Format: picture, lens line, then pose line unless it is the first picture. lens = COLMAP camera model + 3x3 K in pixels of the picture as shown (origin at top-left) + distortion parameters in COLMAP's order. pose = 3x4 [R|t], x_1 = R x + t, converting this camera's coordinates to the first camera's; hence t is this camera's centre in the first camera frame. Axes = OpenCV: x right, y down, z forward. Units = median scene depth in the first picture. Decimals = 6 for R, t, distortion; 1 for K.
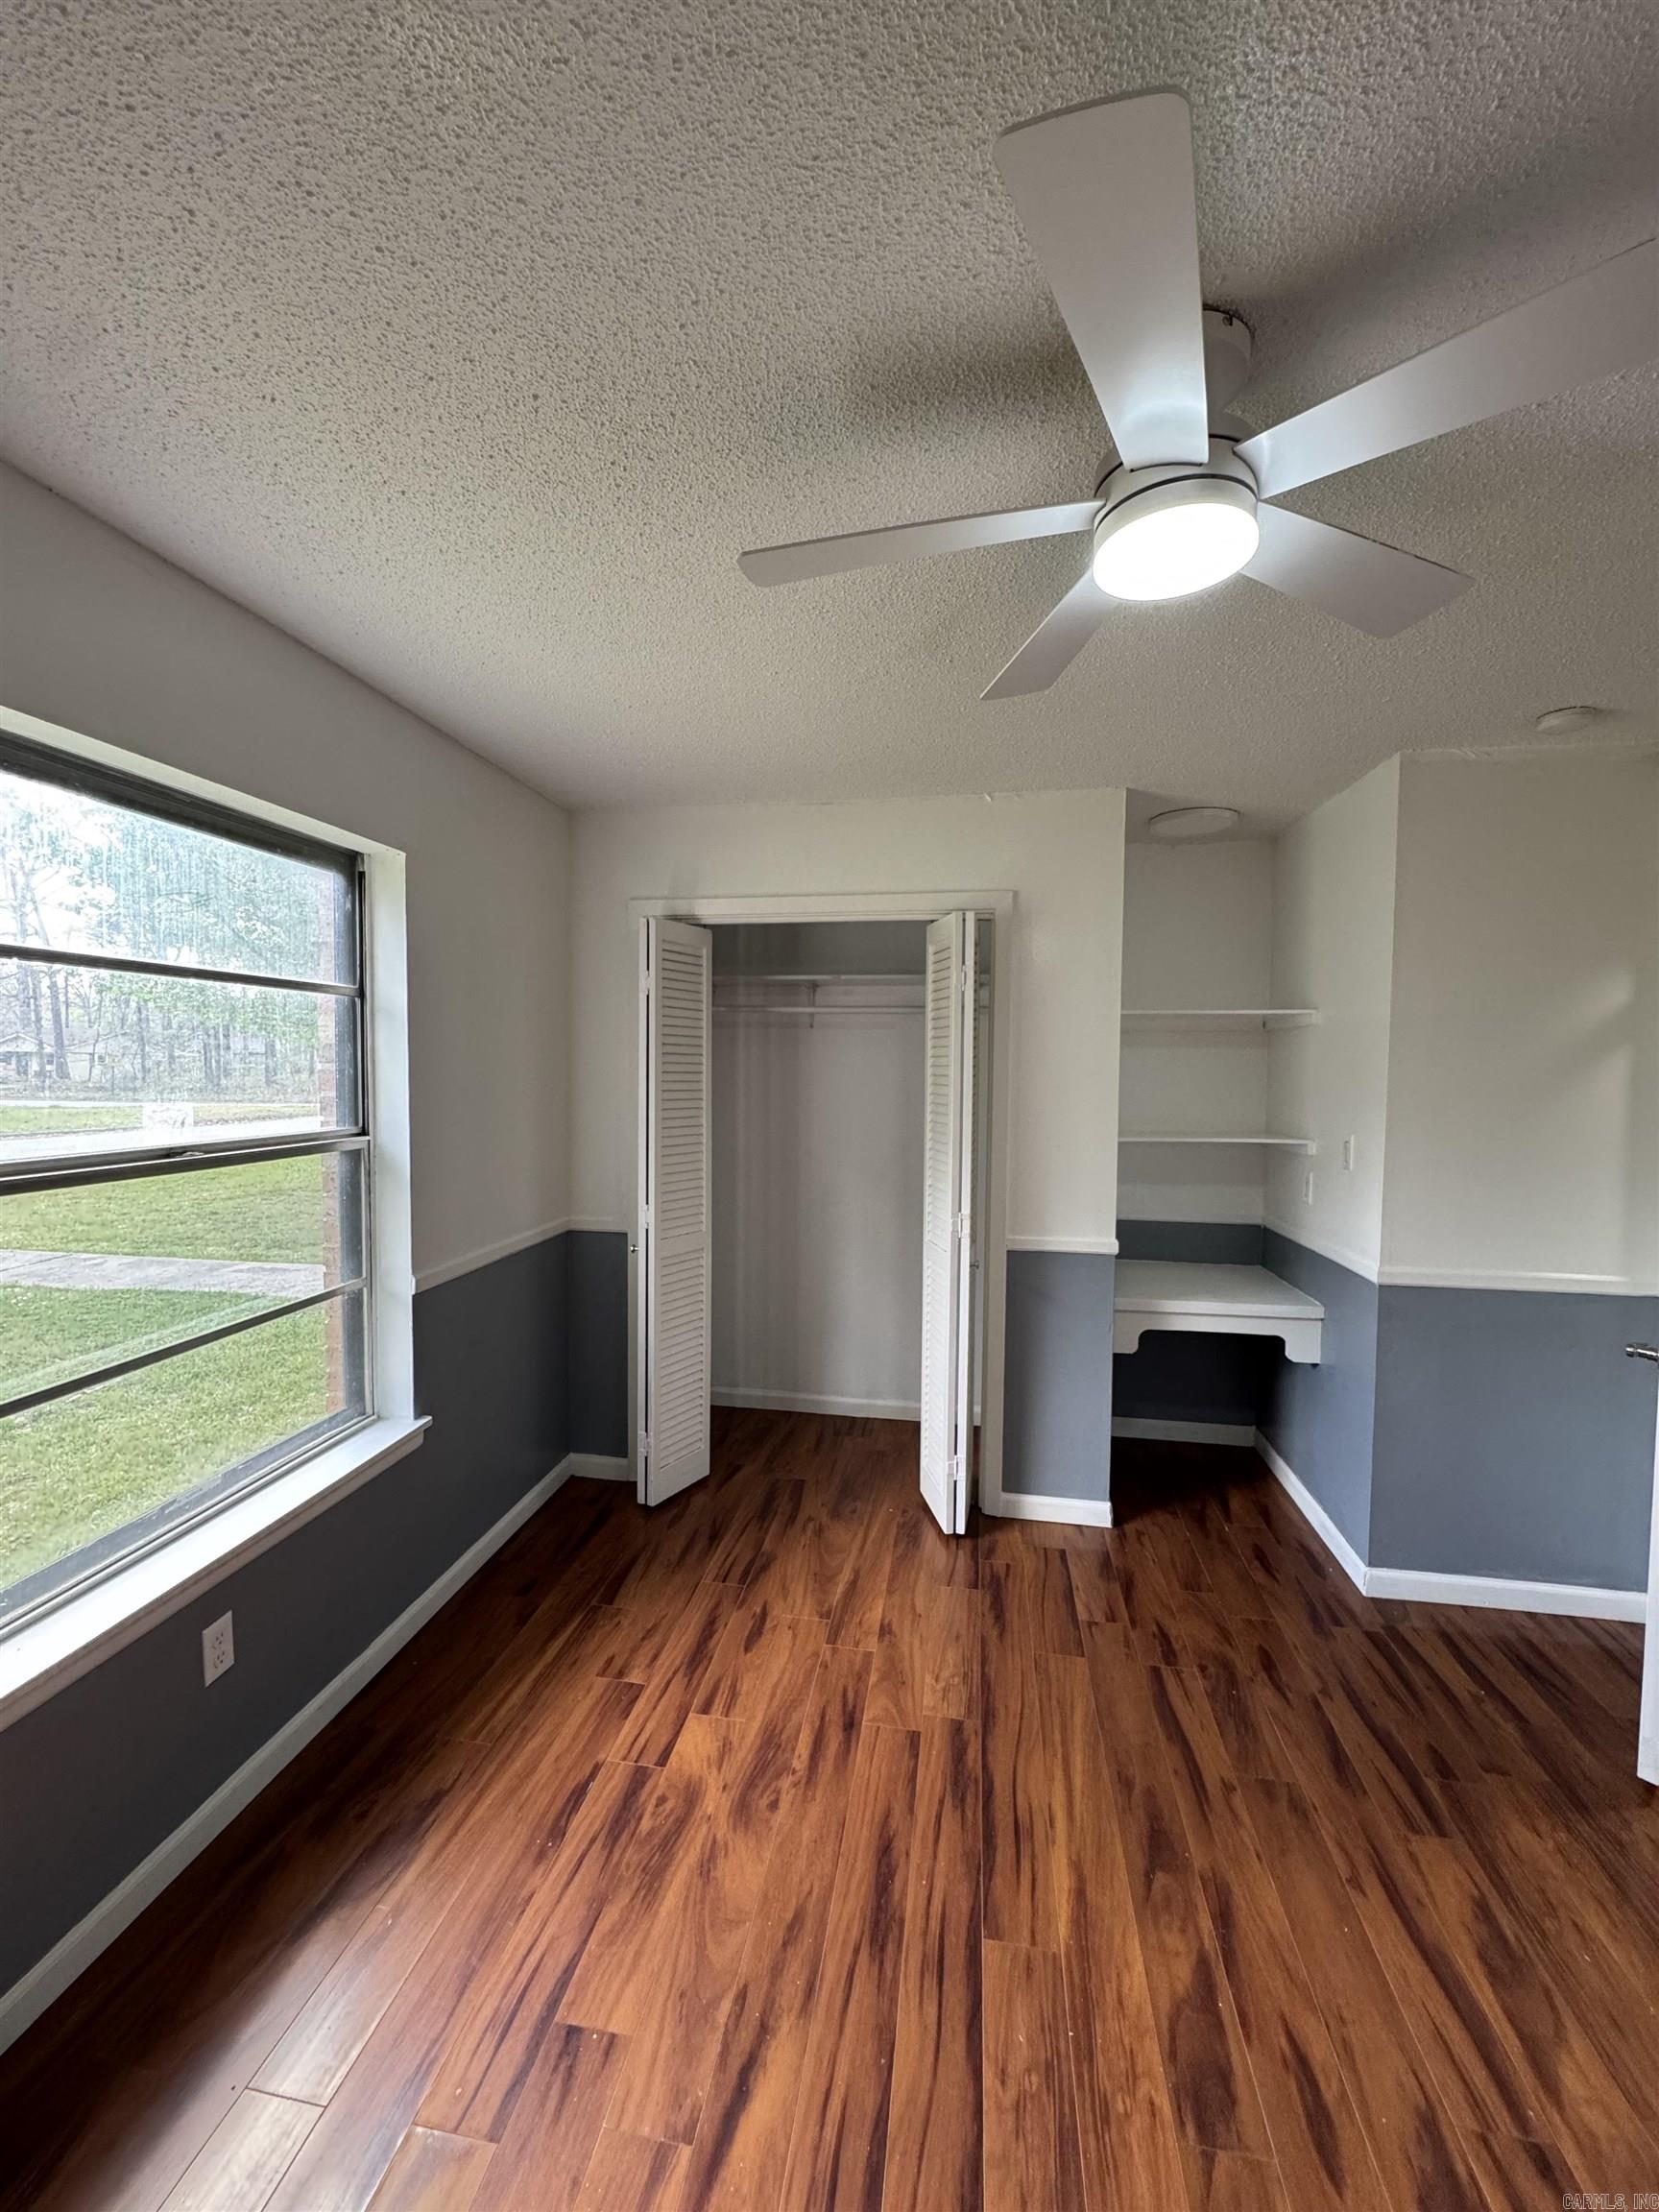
lens RADIAL K [[876.6, 0, 829.5], [0, 876.6, 1106.0], [0, 0, 1]] dist [-0.004292, 0.000105]
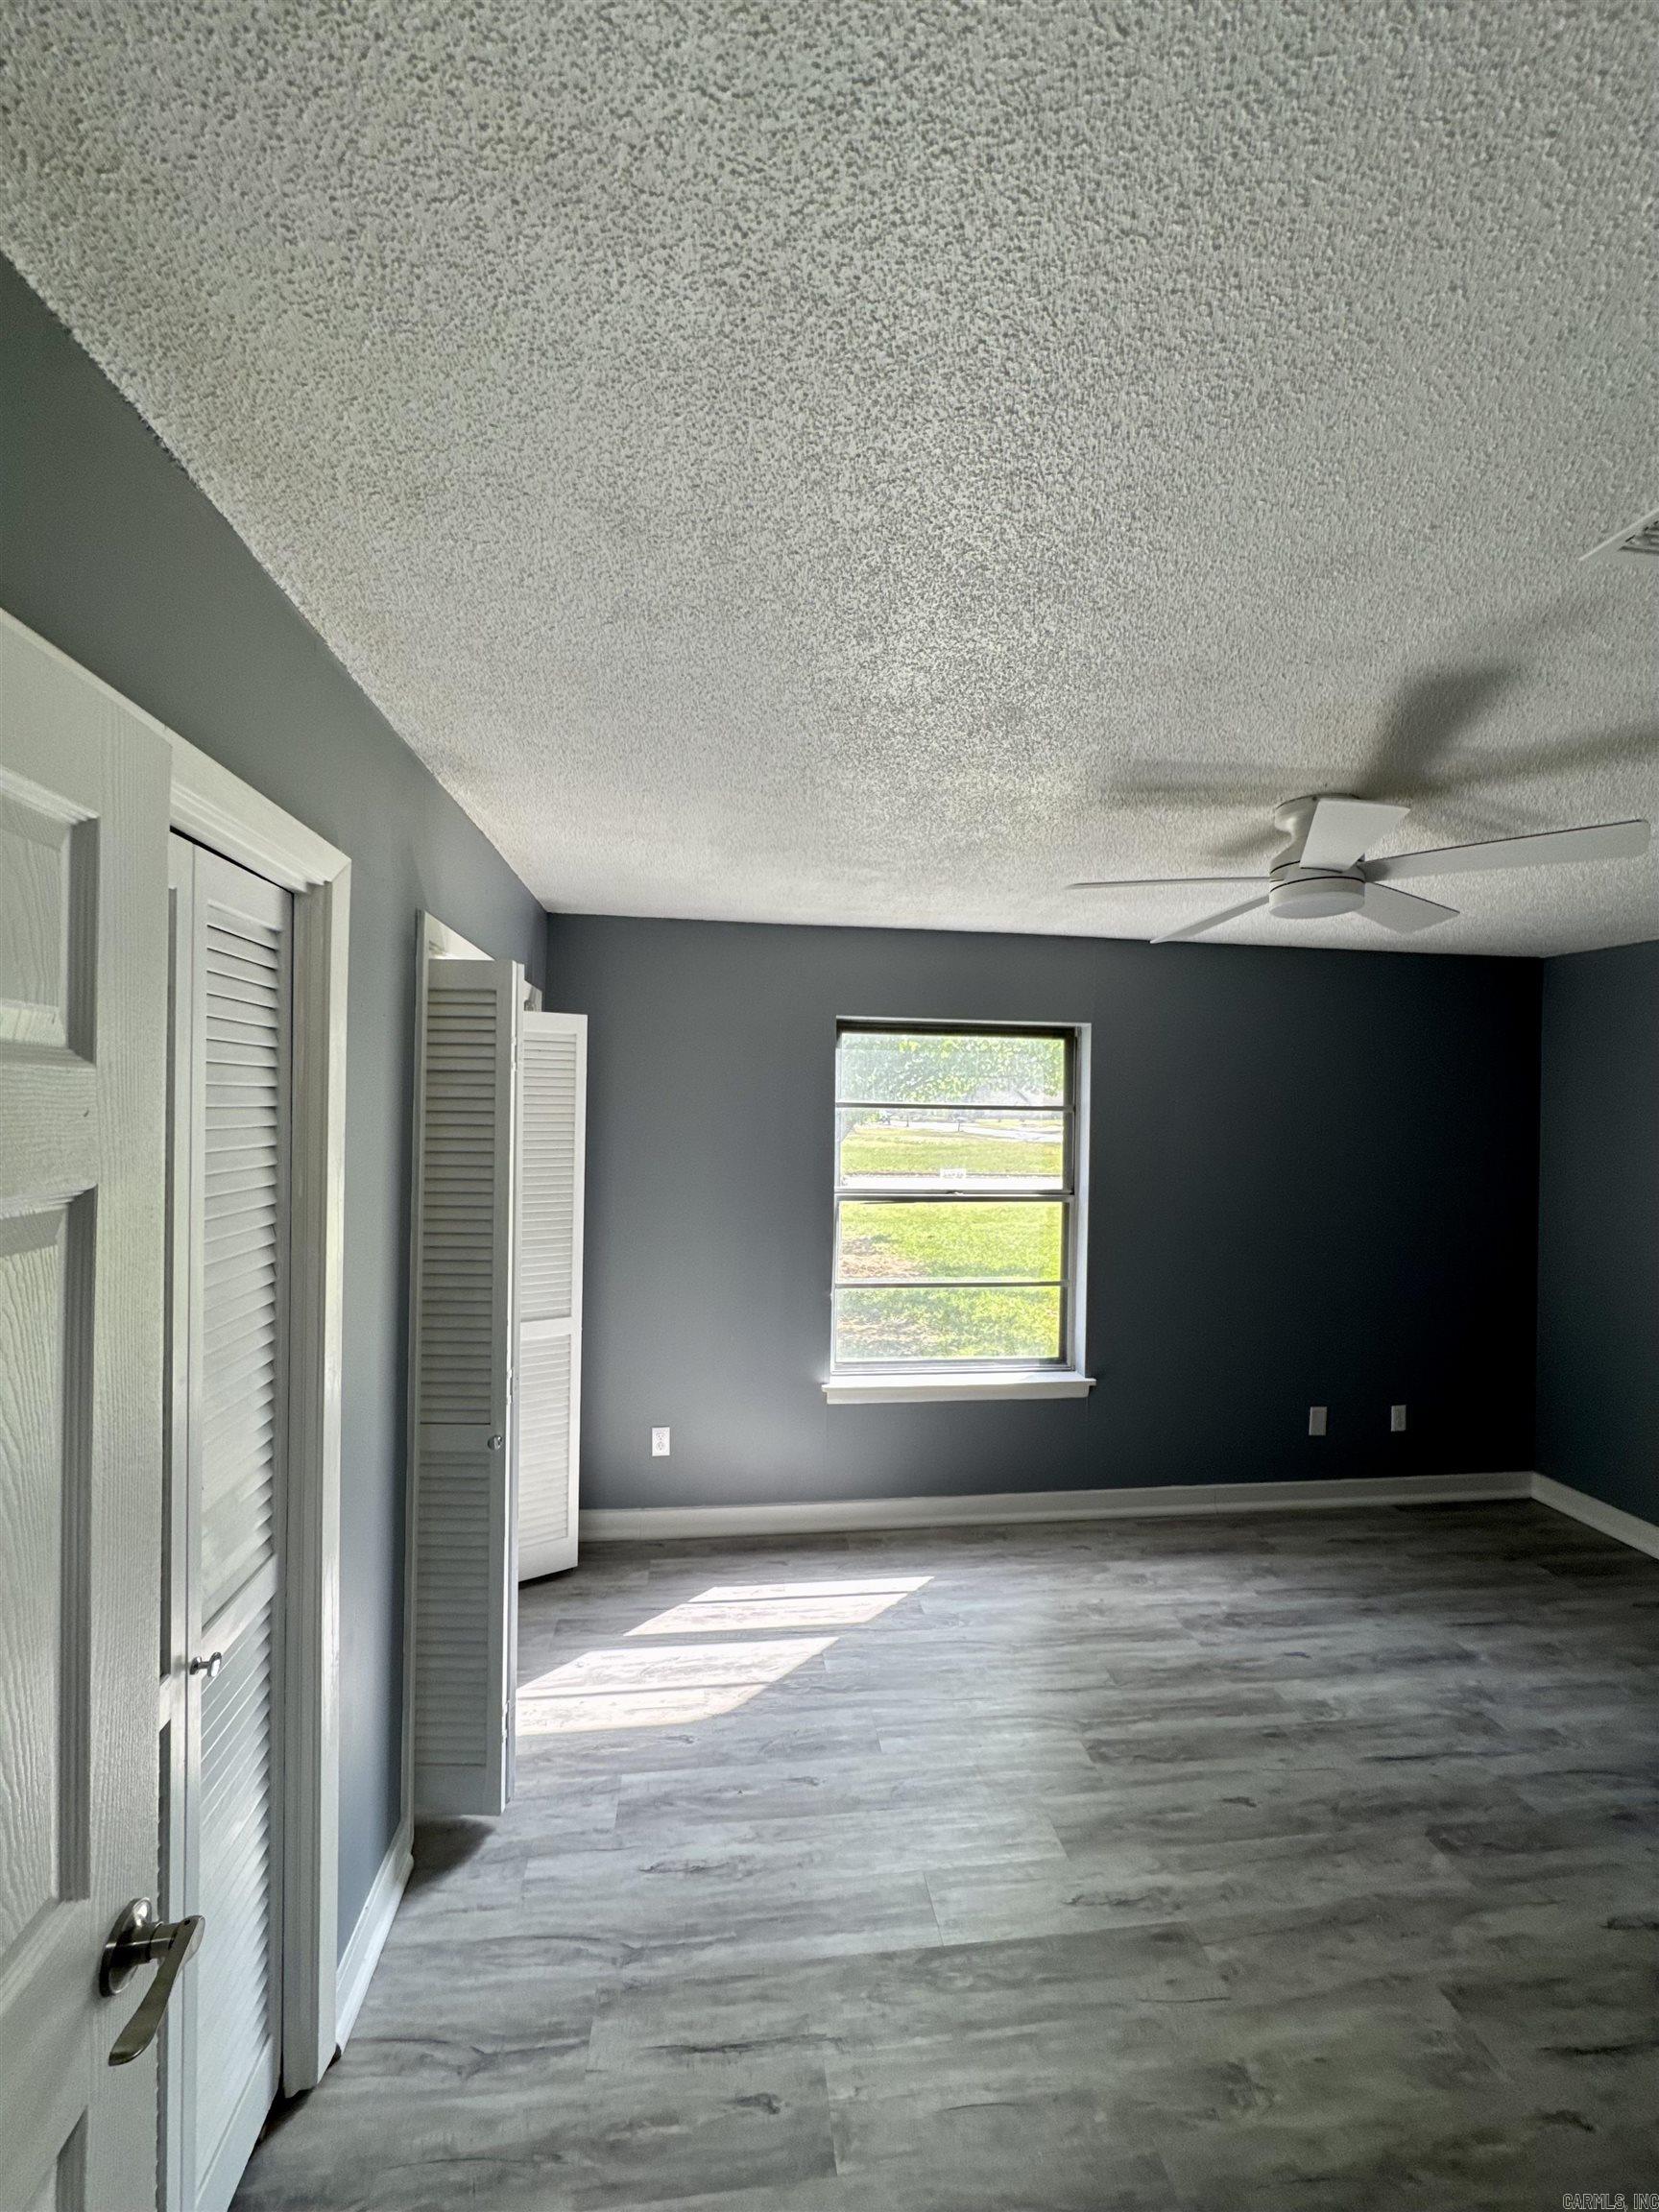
lens RADIAL K [[876.6, 0, 829.5], [0, 876.6, 1106.0], [0, 0, 1]] dist [-0.004292, 0.000105]
pose [[0.289001, -0.005927, -0.957311, 1.228174], [-0.059172, 0.997958, -0.024043, -0.088066], [0.955498, 0.063595, 0.288060, 0.106471]]
